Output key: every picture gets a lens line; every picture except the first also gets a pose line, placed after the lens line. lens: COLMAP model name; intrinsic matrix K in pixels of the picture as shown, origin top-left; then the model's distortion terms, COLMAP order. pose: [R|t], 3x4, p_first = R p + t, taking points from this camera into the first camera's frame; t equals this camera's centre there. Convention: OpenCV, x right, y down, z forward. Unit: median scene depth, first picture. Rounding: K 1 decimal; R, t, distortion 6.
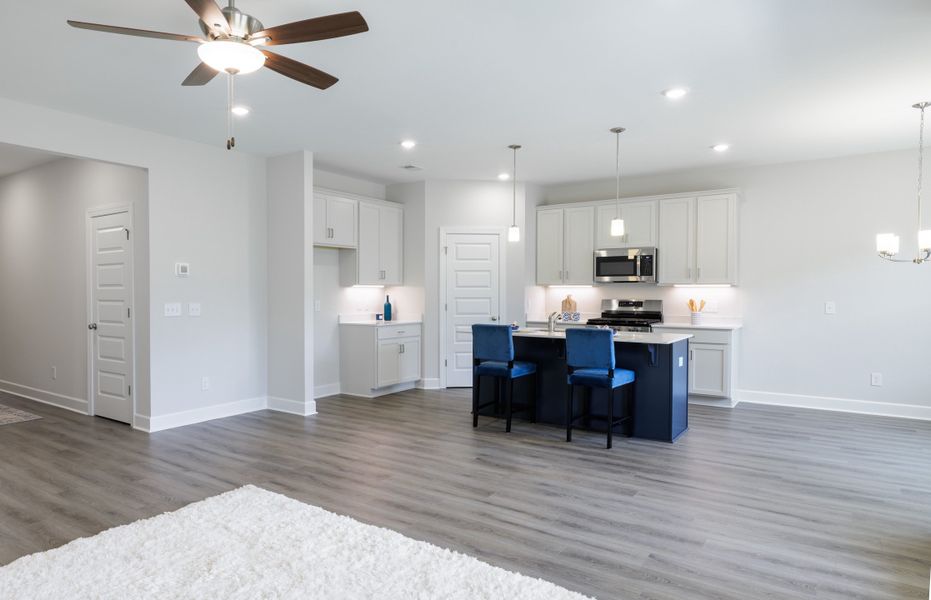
lens RADIAL K [[564.3, 0, 414.4], [0, 564.3, 297.9], [0, 0, 1]] dist [0.020530, -0.005026]
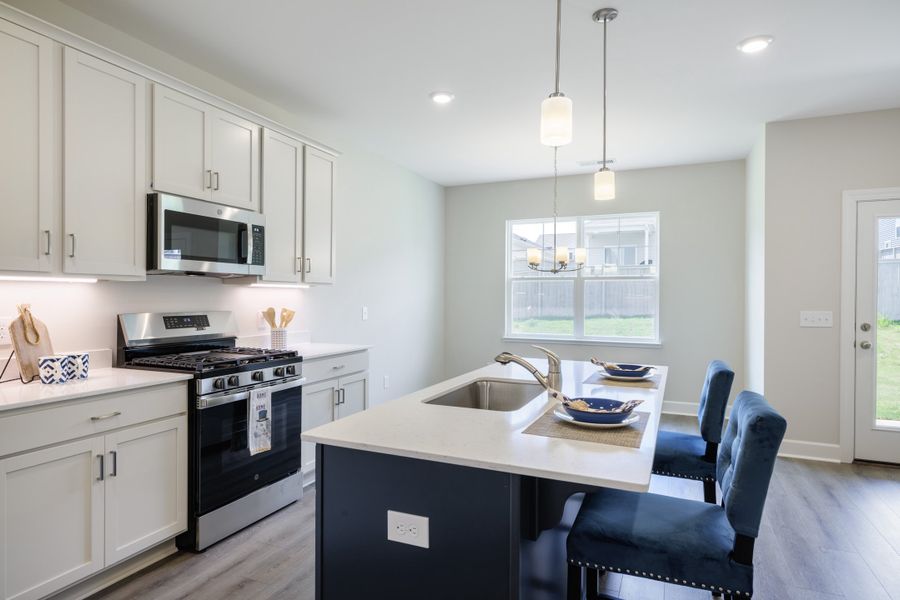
lens RADIAL K [[507.6, 0, 451.8], [0, 507.6, 298.5], [0, 0, 1]] dist [0.003399, 0.003336]
pose [[-0.205571, -0.007502, 0.978613, -0.081731], [0.004624, 0.999952, 0.008637, -0.011626], [-0.978631, 0.006301, -0.205527, 0.914474]]
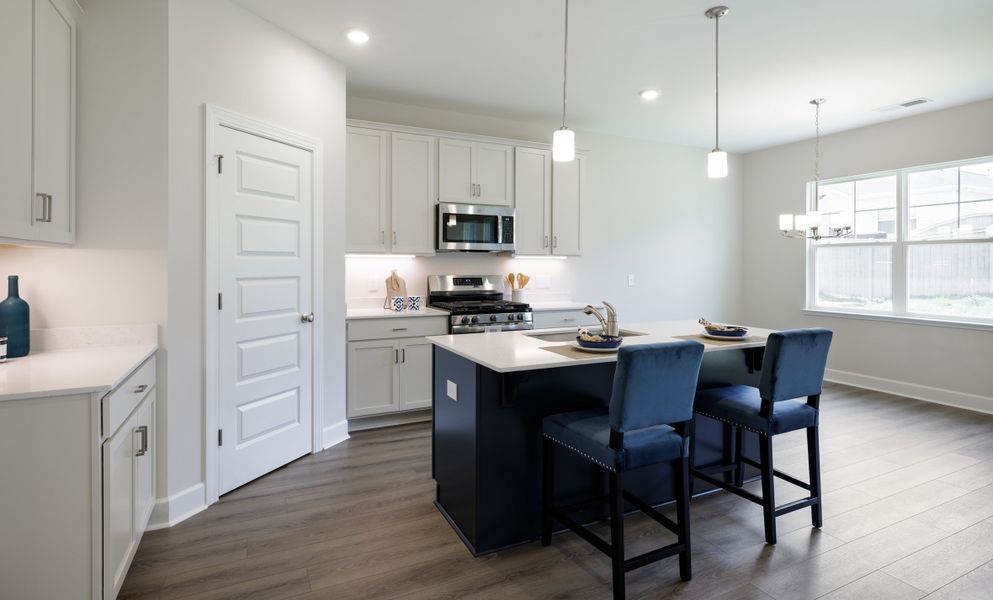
lens RADIAL K [[496.2, 0, 492.4], [0, 496.2, 266.3], [0, 0, 1]] dist [-0.003789, 0.000263]
pose [[0.467613, -0.003301, 0.883927, -0.182623], [0.007000, 0.999976, 0.000032, -0.009025], [-0.883906, 0.006172, 0.467624, 0.702446]]
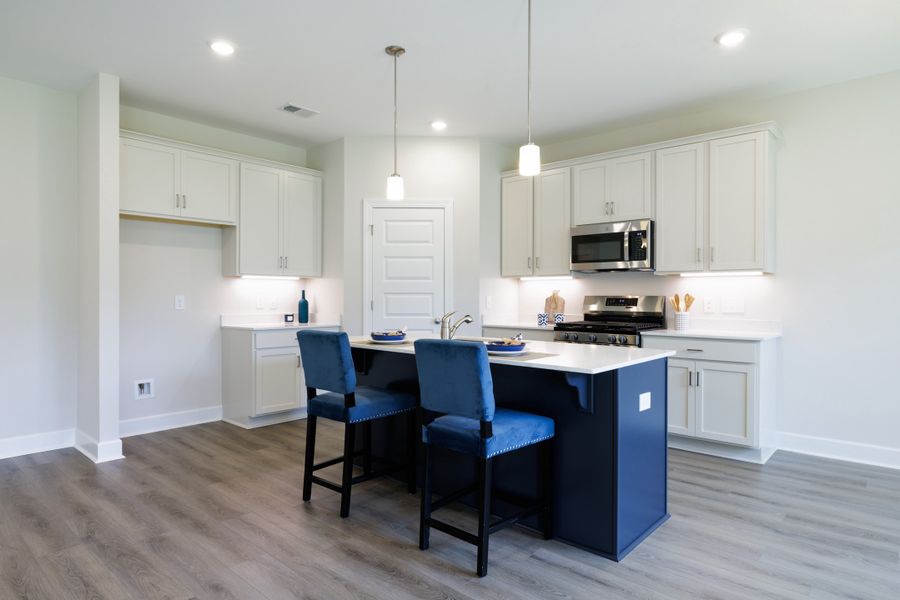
lens RADIAL K [[507.6, 0, 457.0], [0, 507.6, 294.4], [0, 0, 1]] dist [0.003399, 0.003336]
pose [[0.995960, 0.000891, -0.089795, 0.245862], [-0.002211, 0.999891, -0.014593, 0.012023], [0.089772, 0.014732, 0.995853, 0.362984]]
